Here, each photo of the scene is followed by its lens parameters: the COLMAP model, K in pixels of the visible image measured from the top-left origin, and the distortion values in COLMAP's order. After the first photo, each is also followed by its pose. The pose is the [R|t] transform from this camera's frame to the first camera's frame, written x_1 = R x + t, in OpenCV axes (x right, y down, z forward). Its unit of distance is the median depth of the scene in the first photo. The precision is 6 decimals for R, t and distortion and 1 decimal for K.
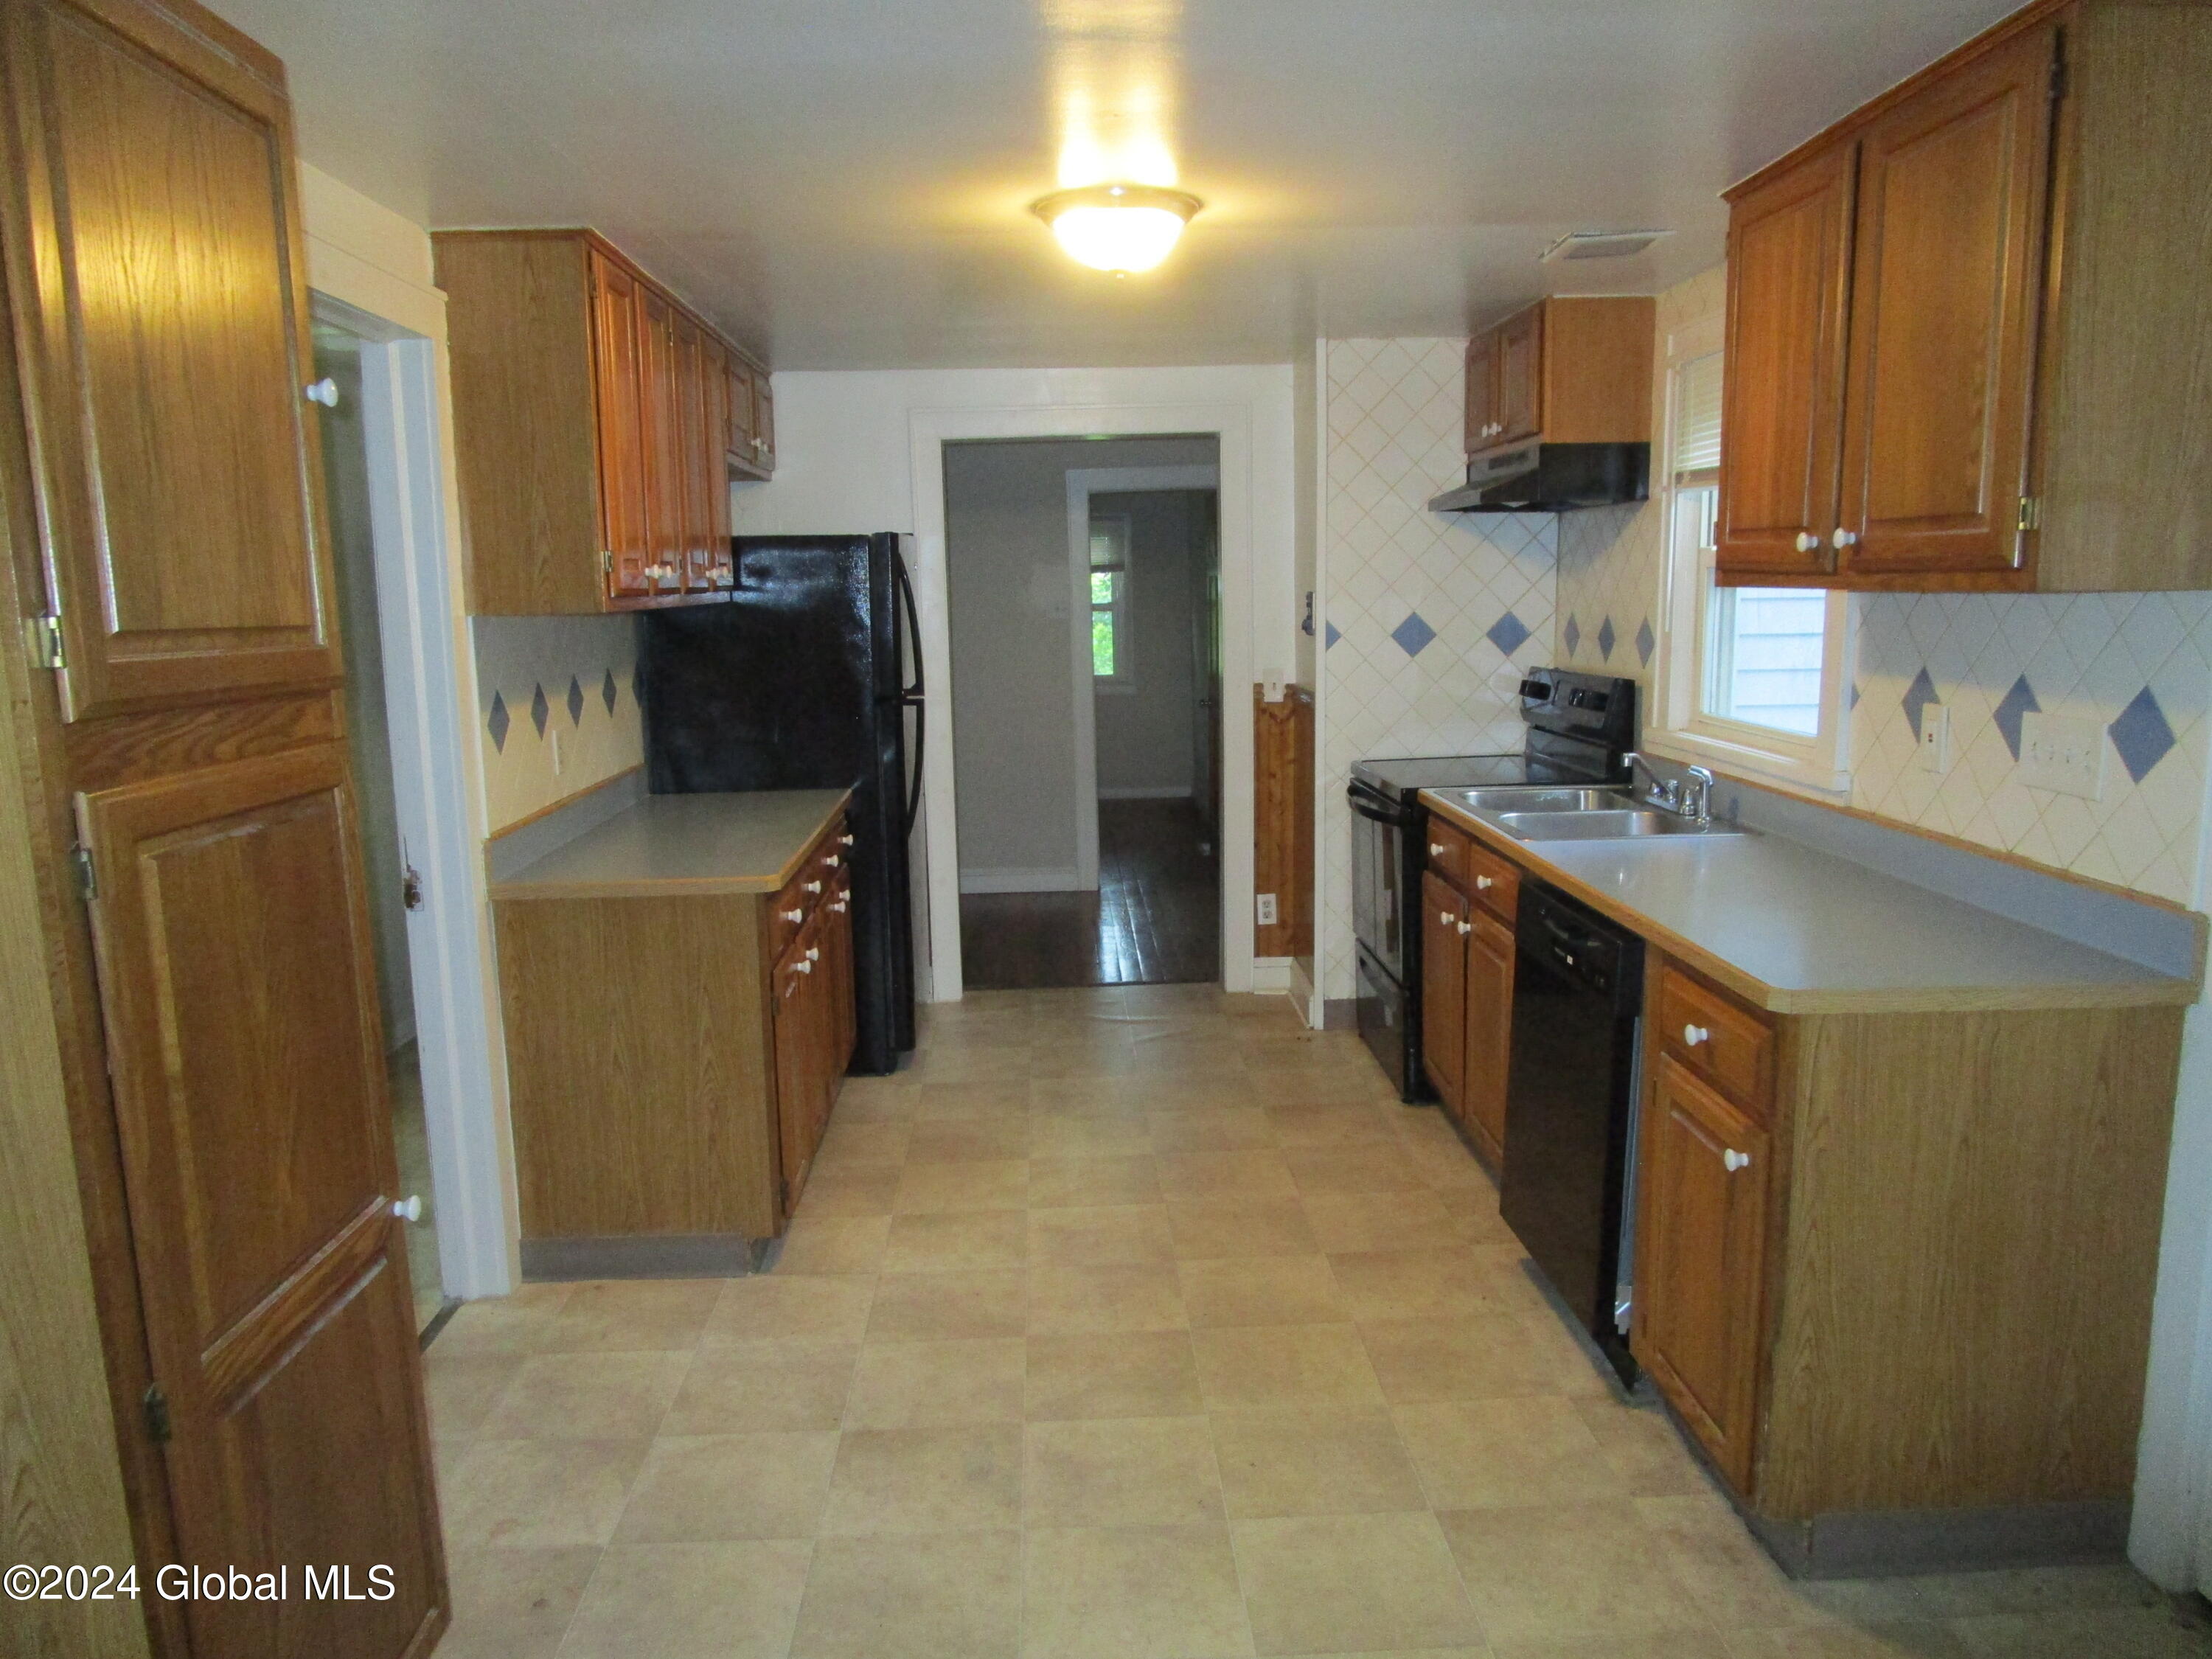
lens RADIAL K [[1559.7, 0, 1106.0], [0, 1559.7, 829.5], [0, 0, 1]] dist [-0.065122, 0.001306]
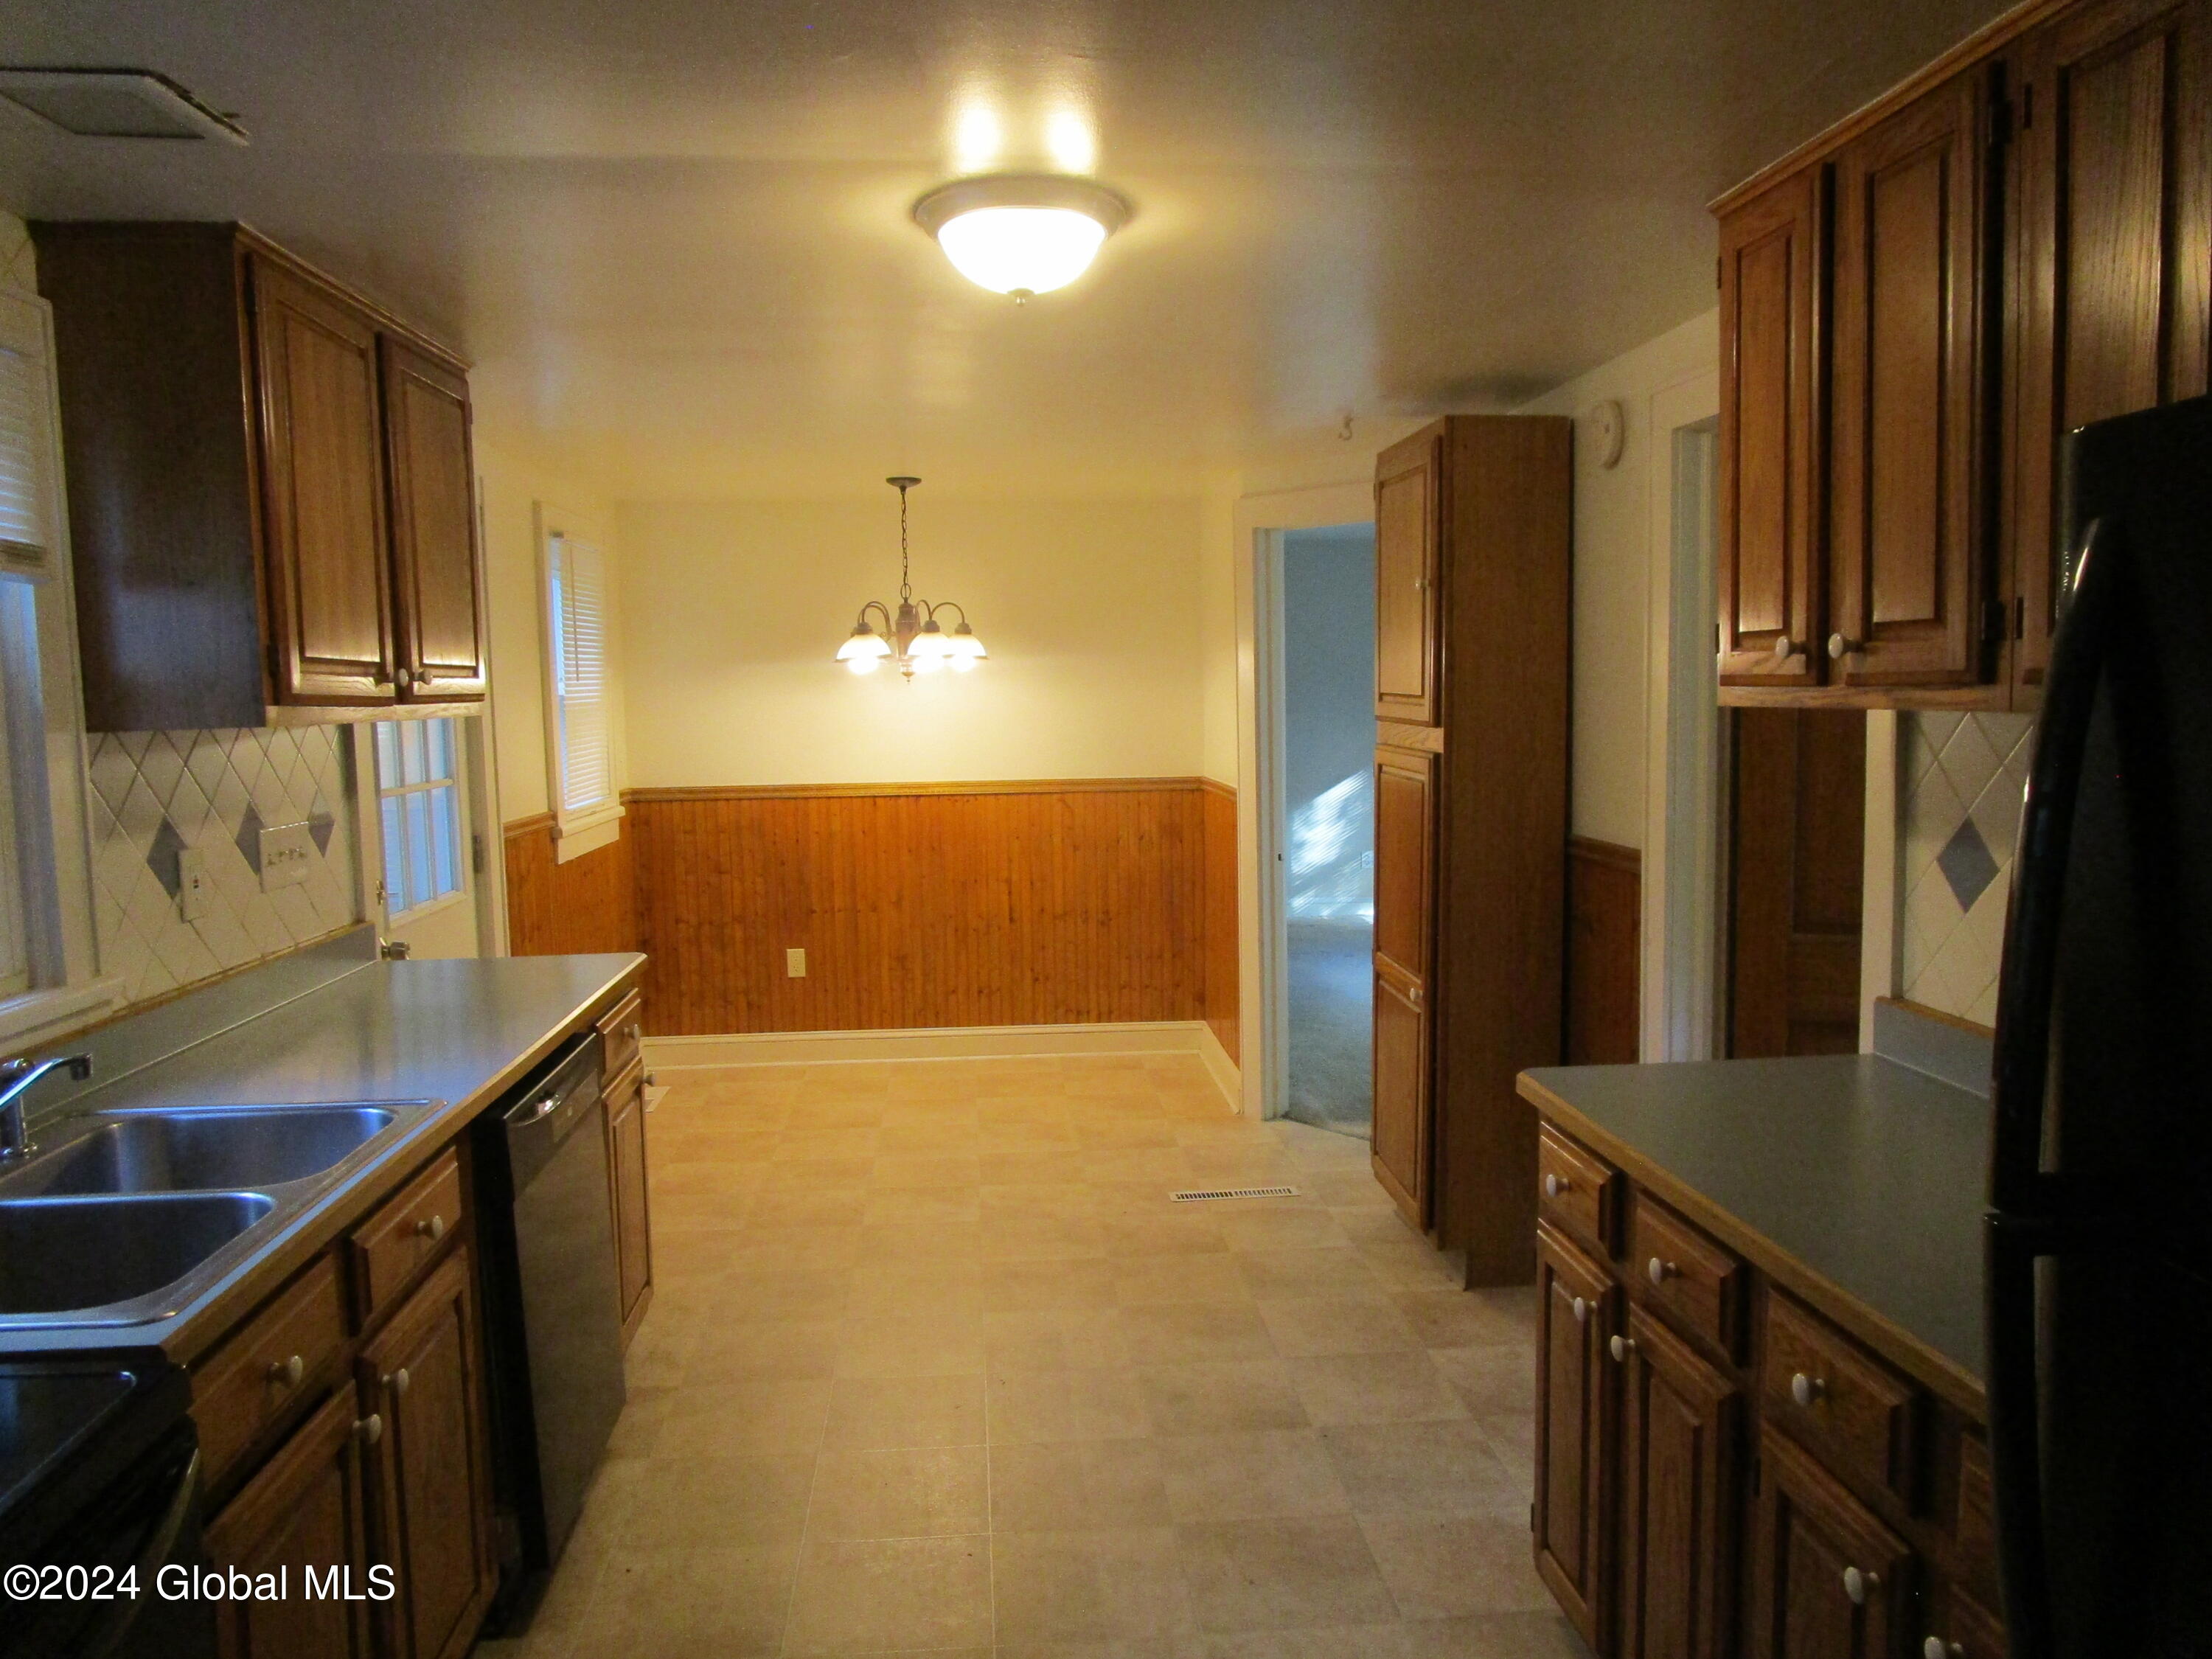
lens RADIAL K [[1559.7, 0, 1106.0], [0, 1559.7, 829.5], [0, 0, 1]] dist [-0.065122, 0.001306]
pose [[-0.997978, 0.039911, -0.049465, 0.020549], [0.026651, 0.969309, 0.244398, -0.341795], [0.057701, 0.242586, -0.968413, 2.106503]]
